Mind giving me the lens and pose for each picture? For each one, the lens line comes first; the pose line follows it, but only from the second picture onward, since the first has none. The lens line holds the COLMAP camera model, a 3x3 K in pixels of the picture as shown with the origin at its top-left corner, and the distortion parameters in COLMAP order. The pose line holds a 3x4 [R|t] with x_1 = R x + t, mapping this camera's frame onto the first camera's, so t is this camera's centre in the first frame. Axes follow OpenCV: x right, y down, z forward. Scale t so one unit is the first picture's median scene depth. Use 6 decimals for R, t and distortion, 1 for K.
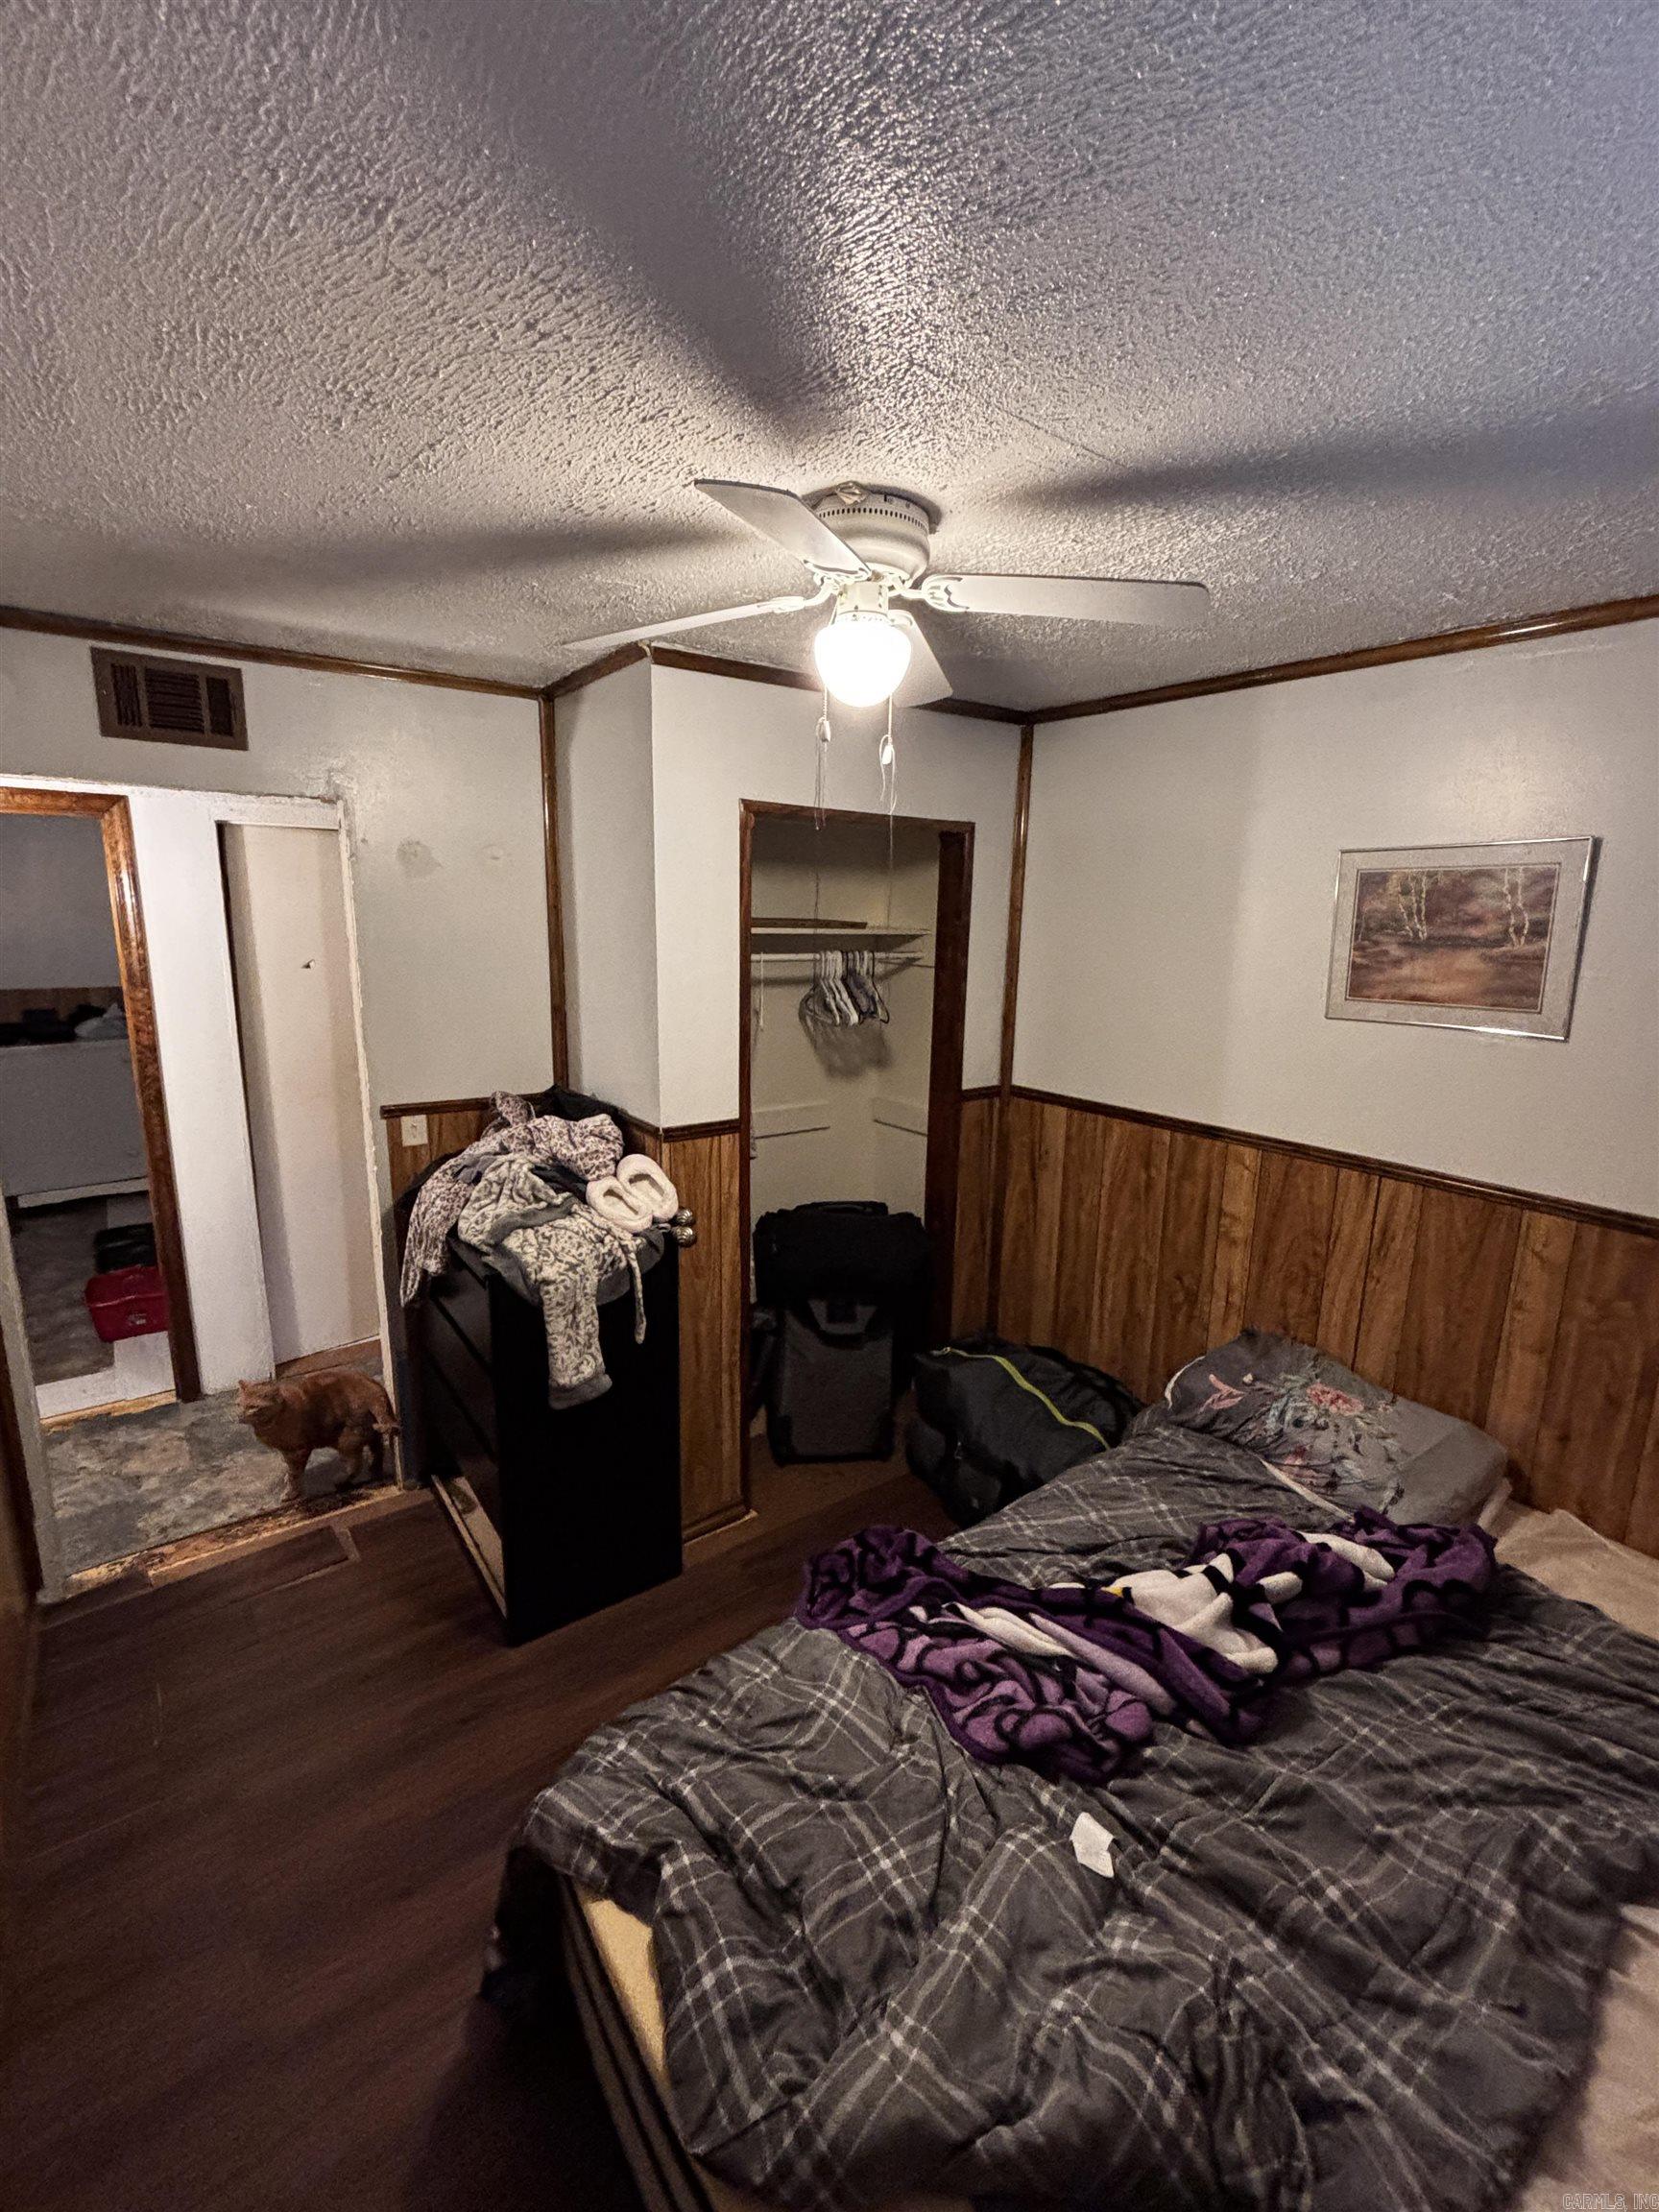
lens RADIAL K [[969.5, 0, 834.6], [0, 969.5, 1101.2], [0, 0, 1]] dist [-0.010648, 0.007842]
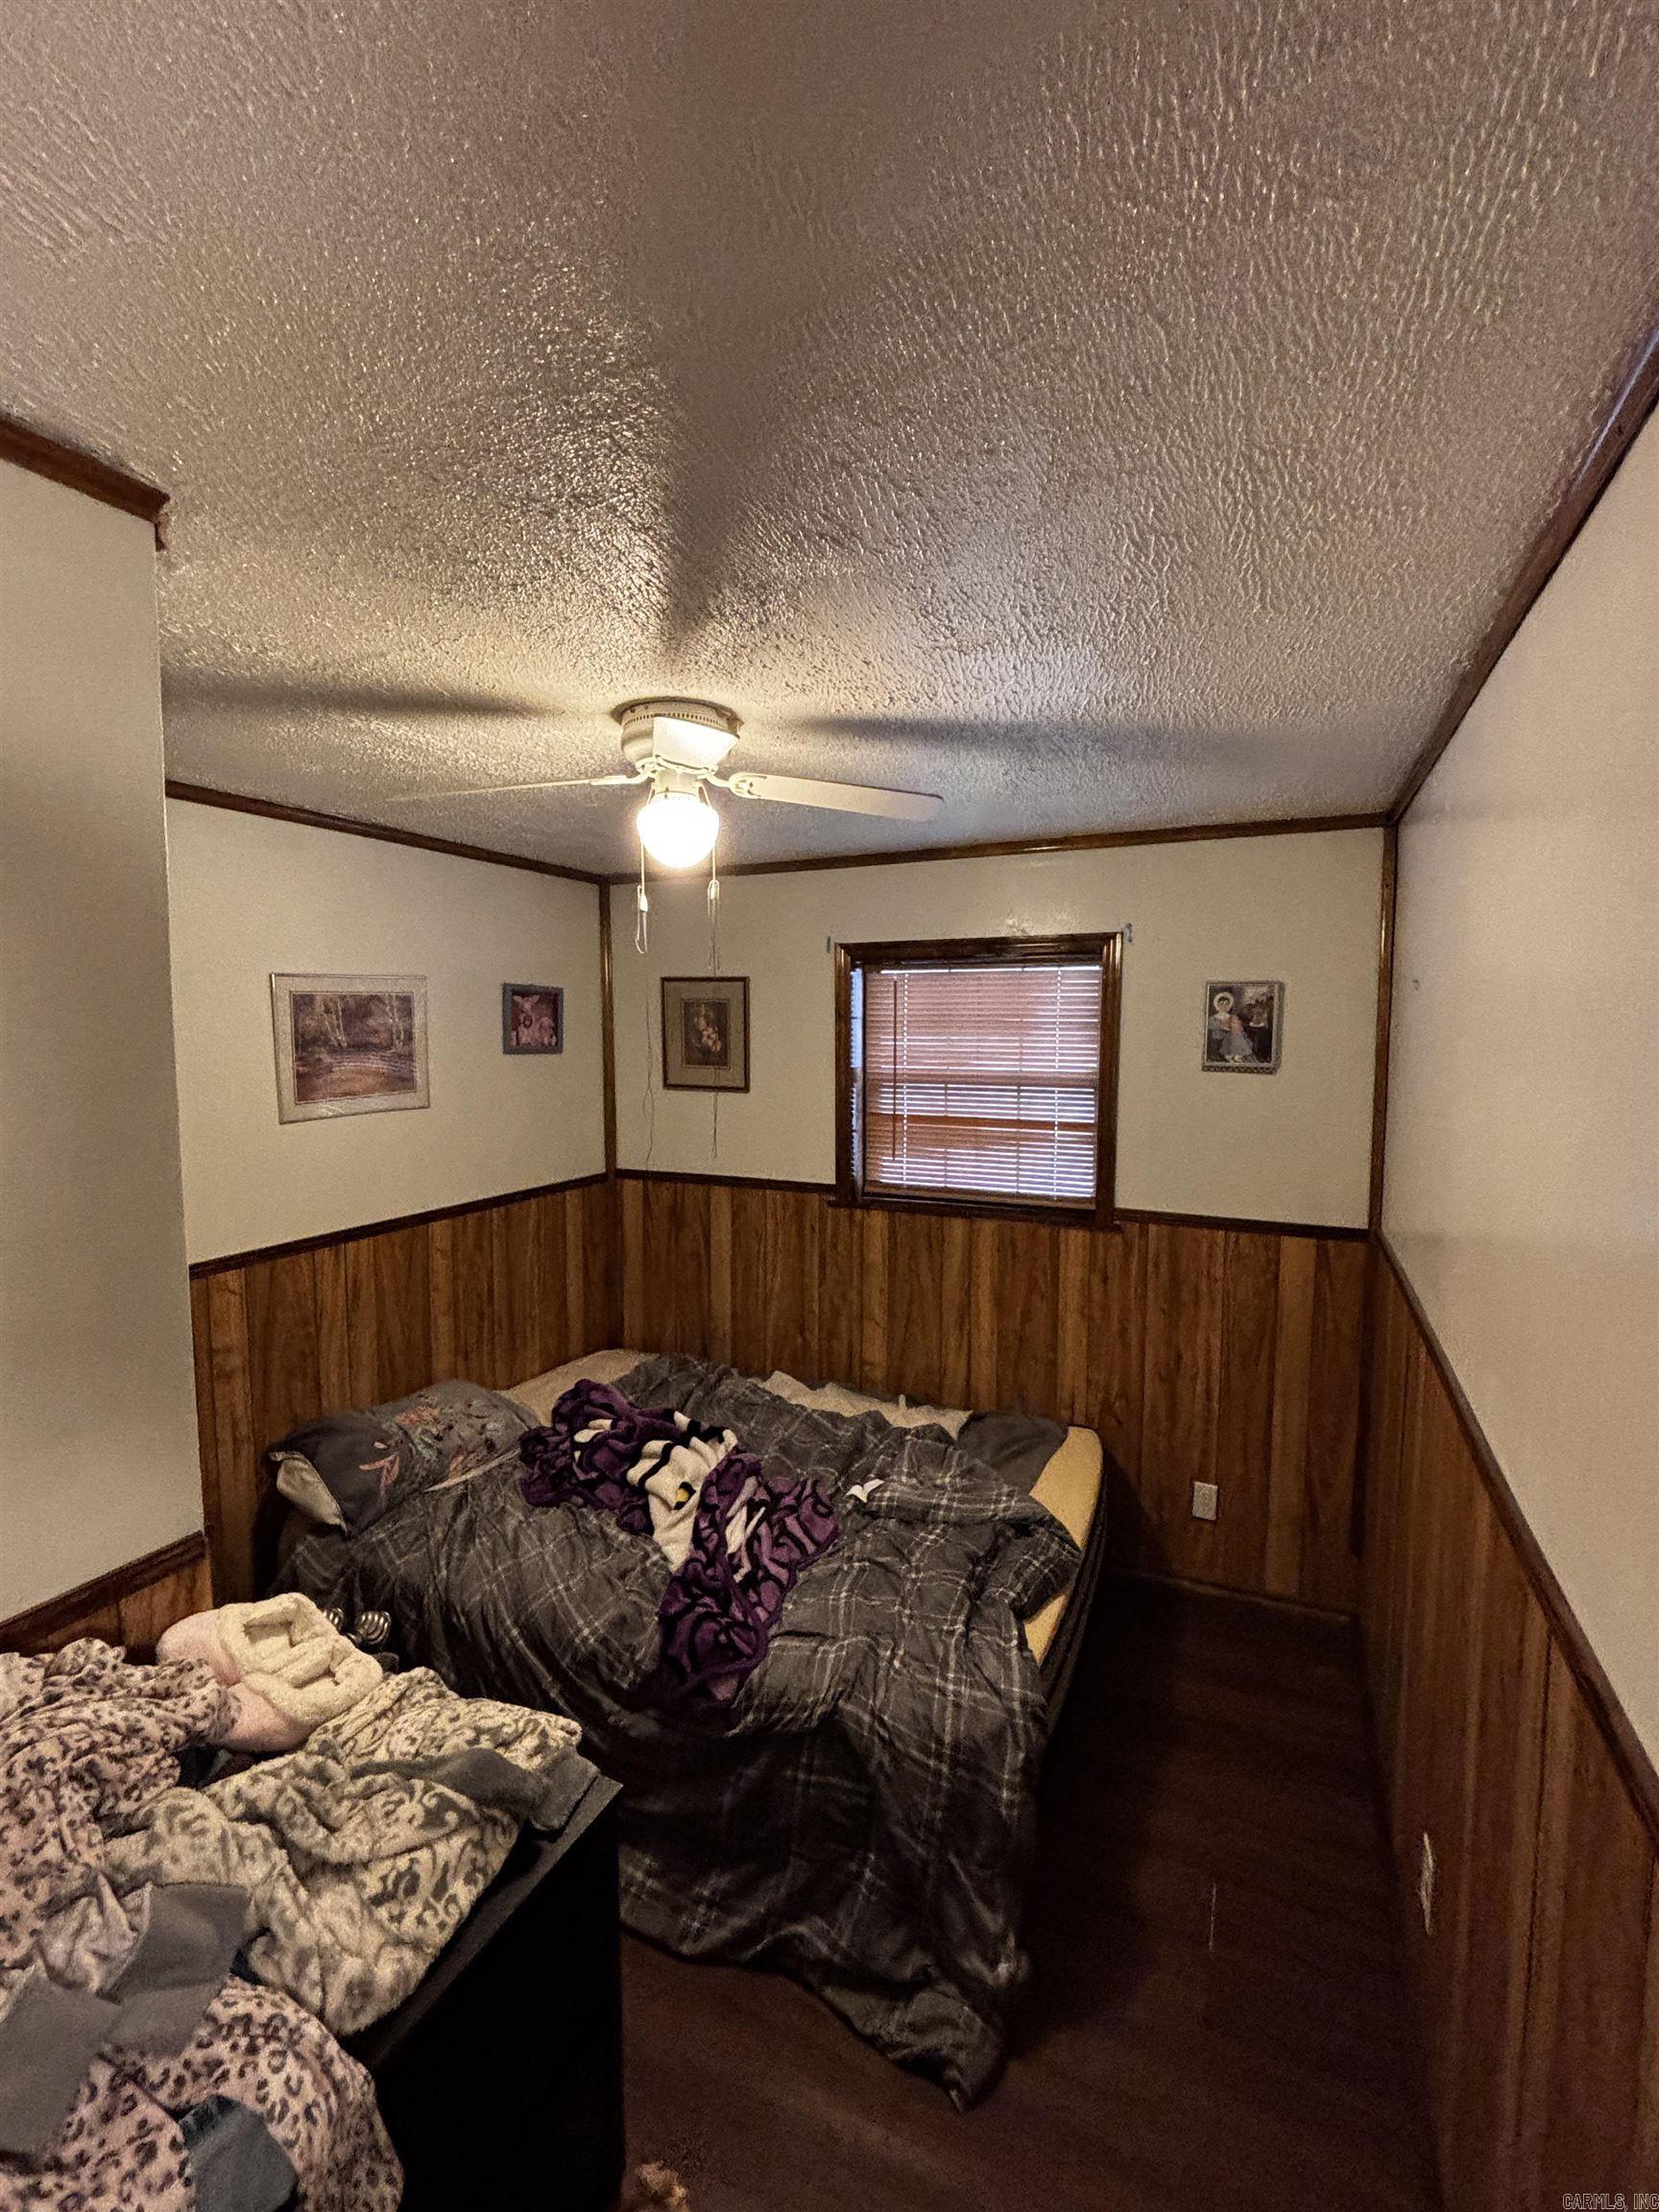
lens RADIAL K [[969.5, 0, 834.6], [0, 969.5, 1101.2], [0, 0, 1]] dist [-0.010648, 0.007842]
pose [[-0.469809, -0.090295, 0.878138, -0.823811], [0.176309, 0.965115, 0.193565, -0.236072], [-0.864982, 0.245762, -0.437500, 1.034201]]
